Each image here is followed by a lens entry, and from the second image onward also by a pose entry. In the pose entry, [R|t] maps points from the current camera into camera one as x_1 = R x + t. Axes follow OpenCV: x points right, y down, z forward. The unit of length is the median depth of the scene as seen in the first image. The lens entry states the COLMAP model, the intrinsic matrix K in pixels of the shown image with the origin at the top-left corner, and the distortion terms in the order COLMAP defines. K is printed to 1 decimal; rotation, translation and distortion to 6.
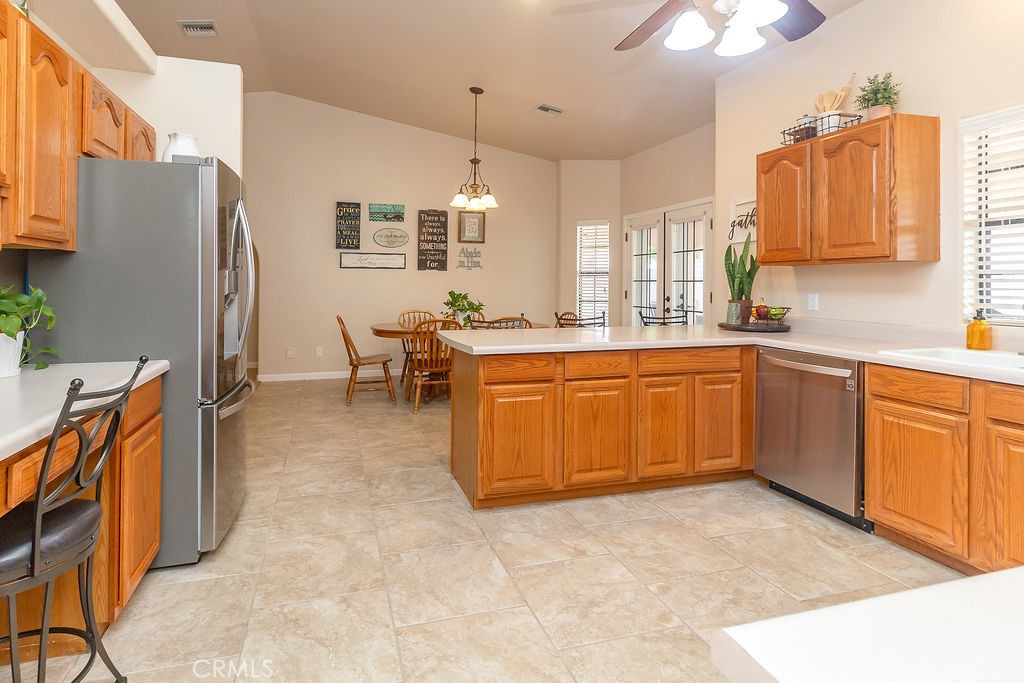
lens RADIAL K [[510.0, 0, 476.8], [0, 510.0, 283.6], [0, 0, 1]] dist [-0.001768, -0.000685]
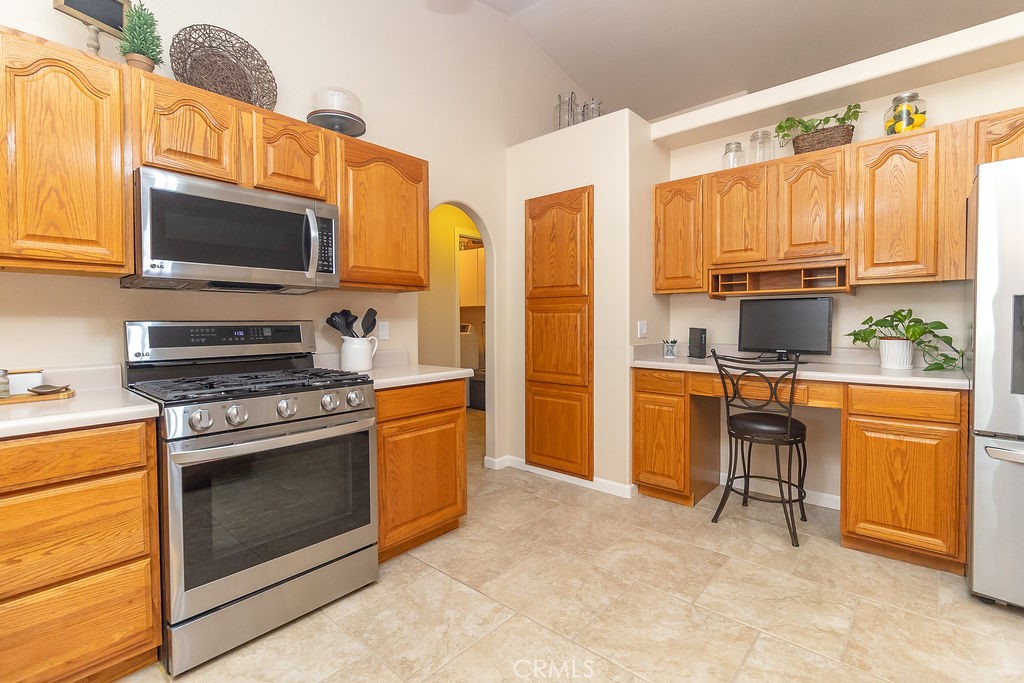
lens RADIAL K [[467.6, 0, 513.3], [0, 467.6, 333.3], [0, 0, 1]] dist [0.000371, -0.000513]
pose [[-0.840417, 0.013937, -0.541761, 0.425254], [0.001530, 0.999726, 0.023344, 0.017723], [0.541938, 0.018790, -0.840208, 0.823232]]
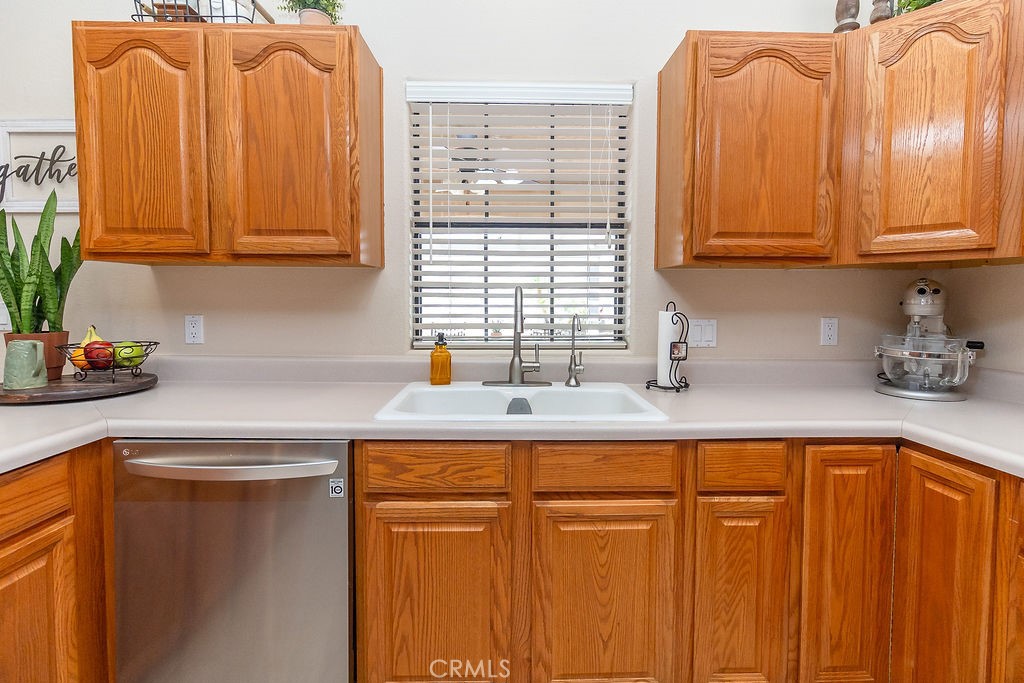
lens RADIAL K [[482.8, 0, 510.3], [0, 482.8, 319.2], [0, 0, 1]] dist [0.000041, -0.000203]
pose [[0.252963, -0.045749, 0.966394, 0.221380], [-0.004011, 0.998823, 0.048334, -0.003251], [-0.967468, -0.016103, 0.252482, 0.520739]]
